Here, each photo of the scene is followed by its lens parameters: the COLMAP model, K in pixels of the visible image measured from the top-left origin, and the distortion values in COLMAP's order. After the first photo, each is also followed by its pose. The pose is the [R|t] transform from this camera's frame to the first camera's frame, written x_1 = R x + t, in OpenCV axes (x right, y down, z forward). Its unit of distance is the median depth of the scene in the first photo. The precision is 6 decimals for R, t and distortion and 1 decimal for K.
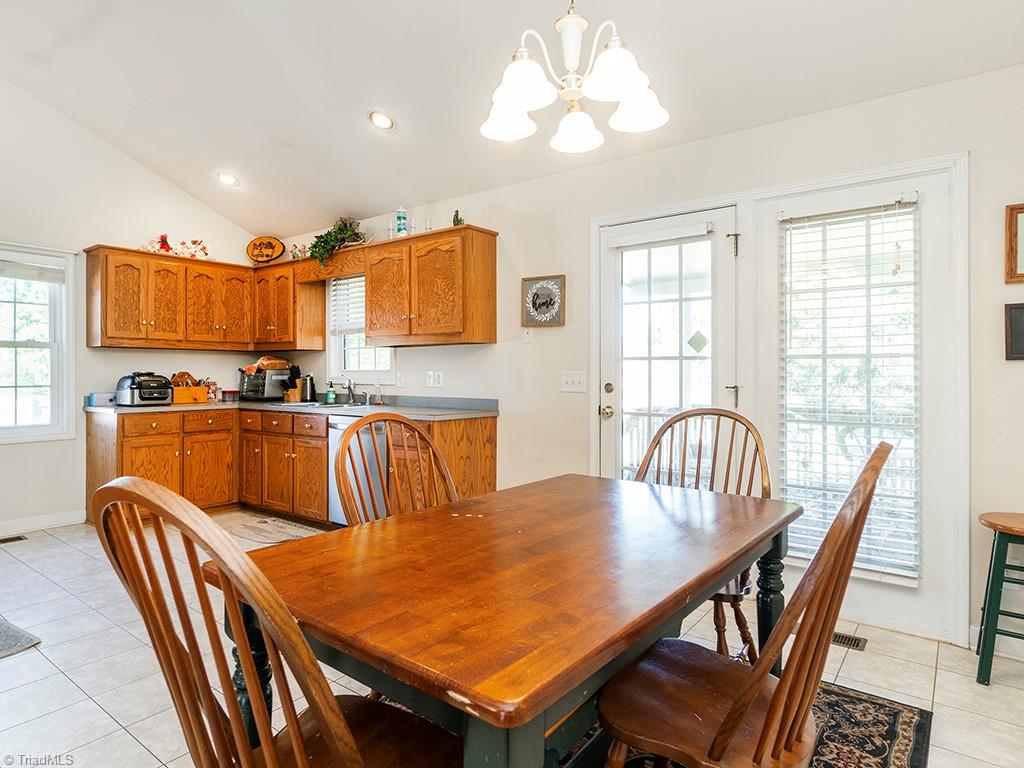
lens RADIAL K [[622.2, 0, 516.0], [0, 622.2, 365.5], [0, 0, 1]] dist [0.002130, -0.004259]
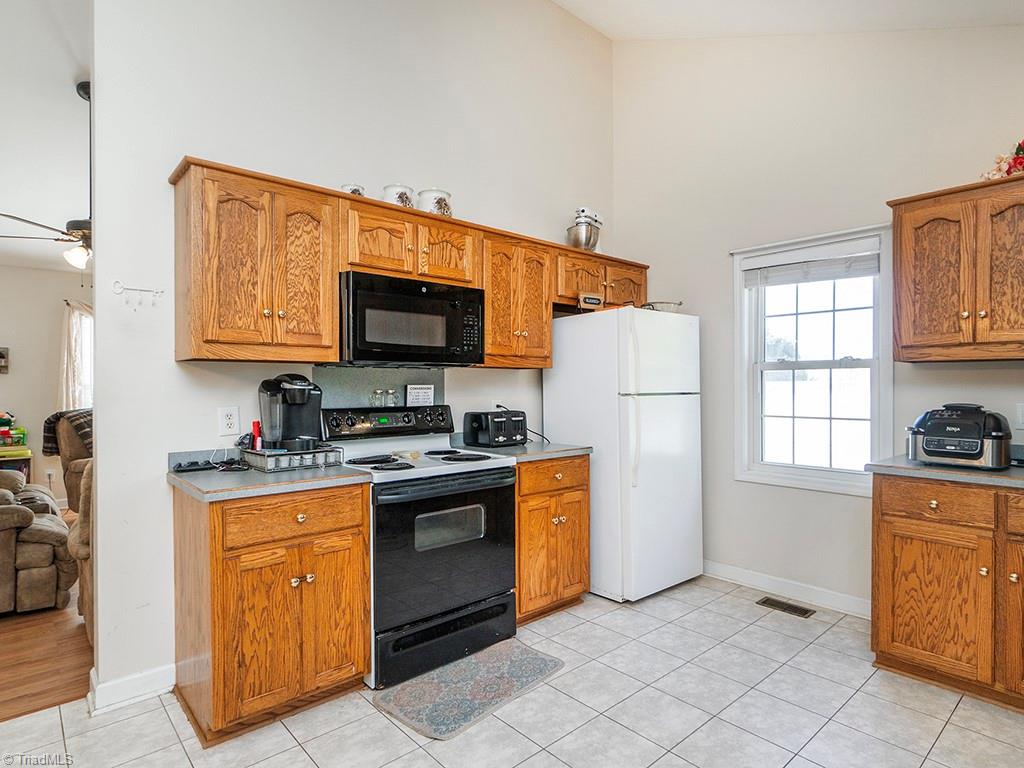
lens RADIAL K [[563.6, 0, 537.2], [0, 563.6, 390.6], [0, 0, 1]] dist [-0.003012, 0.004040]
pose [[-0.167509, 0.006339, -0.985850, -0.041237], [0.007402, 0.999959, 0.005172, -0.007127], [0.985843, -0.006431, -0.167549, 0.718651]]
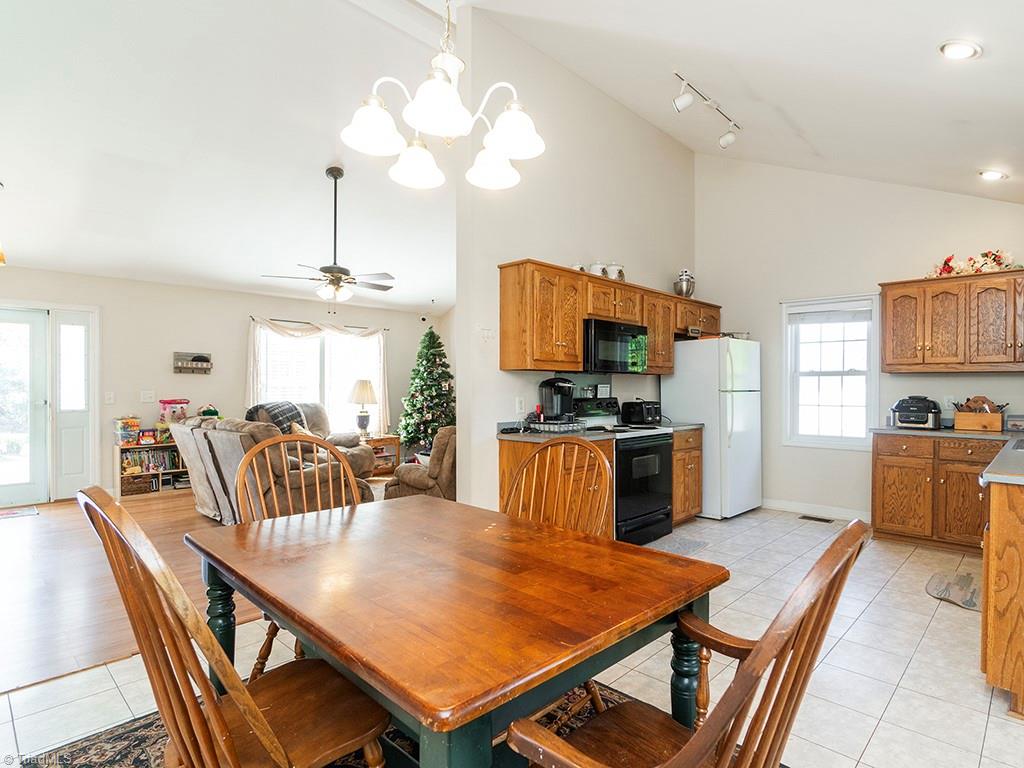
lens RADIAL K [[563.6, 0, 570.2], [0, 563.6, 391.6], [0, 0, 1]] dist [-0.003012, 0.004040]
pose [[-0.060630, 0.004695, -0.998149, 0.380660], [0.003385, 0.999984, 0.004498, -0.003373], [0.998155, -0.003106, -0.060645, 0.482480]]
